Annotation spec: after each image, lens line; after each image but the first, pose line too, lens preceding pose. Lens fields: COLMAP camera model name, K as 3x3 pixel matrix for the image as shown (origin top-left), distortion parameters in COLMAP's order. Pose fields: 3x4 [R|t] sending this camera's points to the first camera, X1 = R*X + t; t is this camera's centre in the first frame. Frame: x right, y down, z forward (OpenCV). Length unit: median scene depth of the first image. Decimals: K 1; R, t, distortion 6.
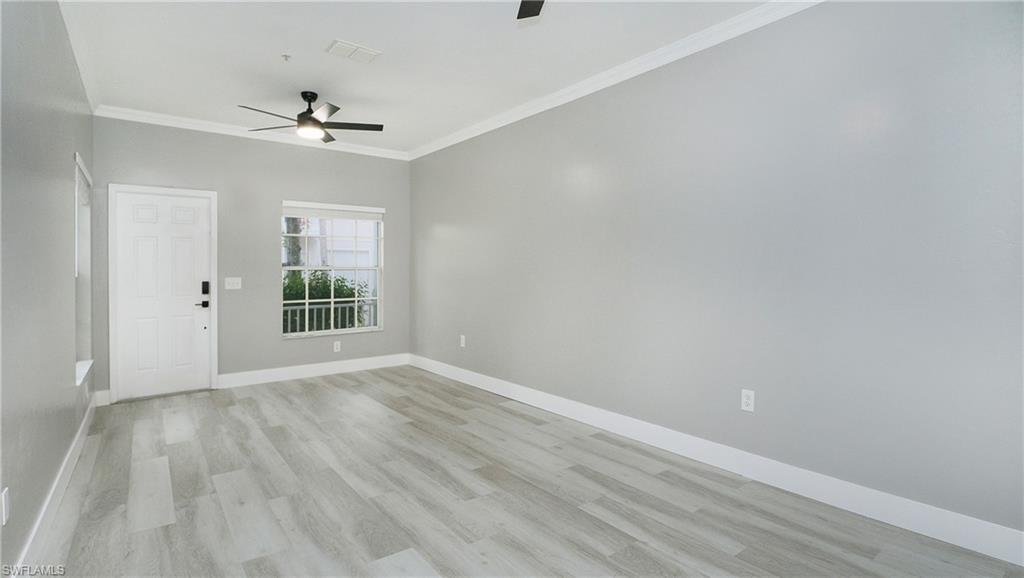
lens RADIAL K [[540.2, 0, 542.9], [0, 540.2, 285.0], [0, 0, 1]] dist [-0.001478, 0.000222]
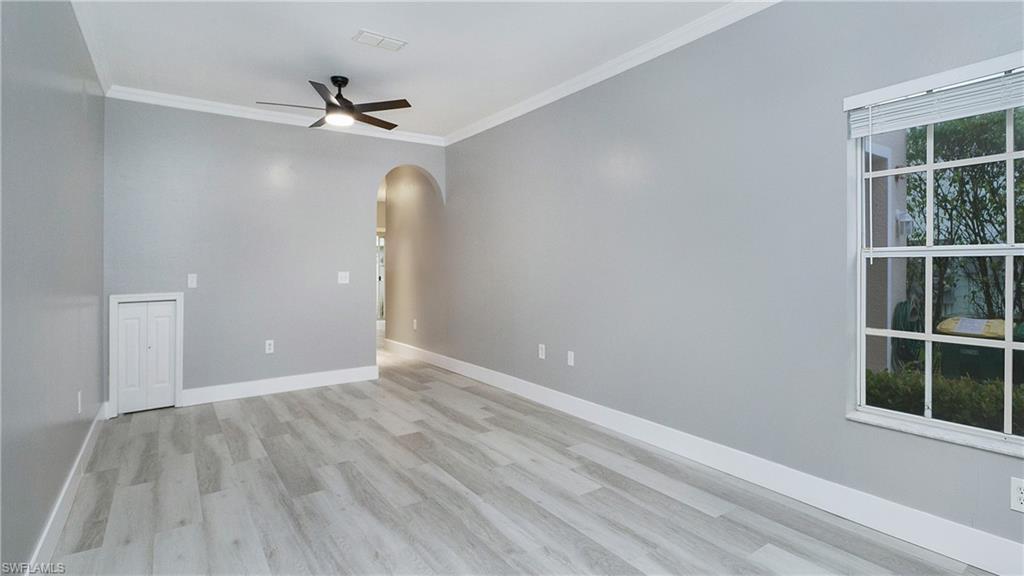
lens RADIAL K [[498.8, 0, 512.0], [0, 498.8, 288.0], [0, 0, 1]] dist [-0.000329, -0.017168]
pose [[-0.996602, 0.032361, 0.075744, -0.535757], [0.038460, 0.996012, 0.080500, -0.053866], [-0.072837, 0.083140, -0.993872, 1.819626]]
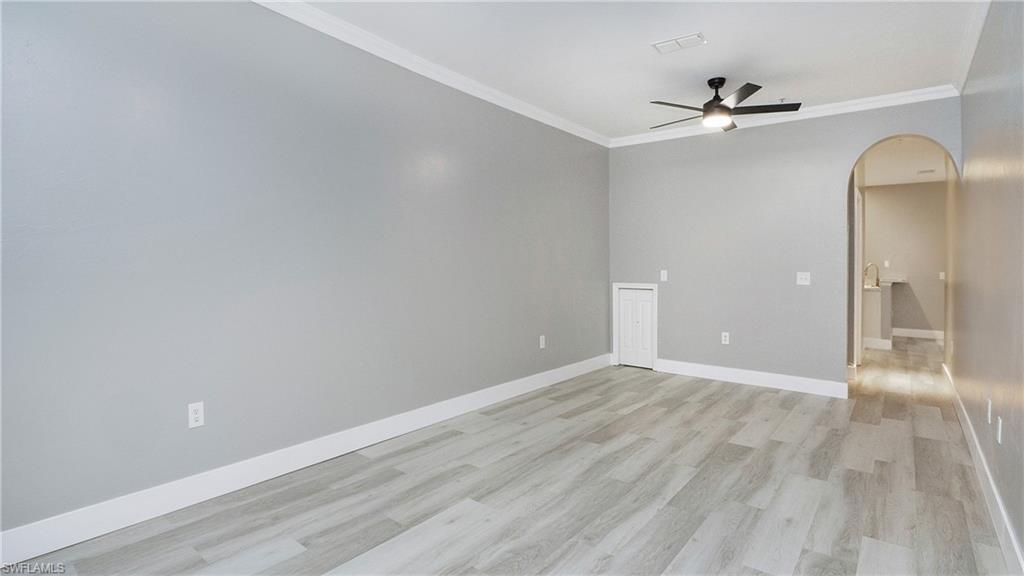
lens RADIAL K [[498.8, 0, 512.0], [0, 498.8, 288.0], [0, 0, 1]] dist [-0.000329, -0.017168]
pose [[-0.260299, -0.031974, 0.964999, -1.084893], [0.023206, 0.998956, 0.039359, -0.024141], [-0.965249, 0.032639, -0.259285, 1.460649]]
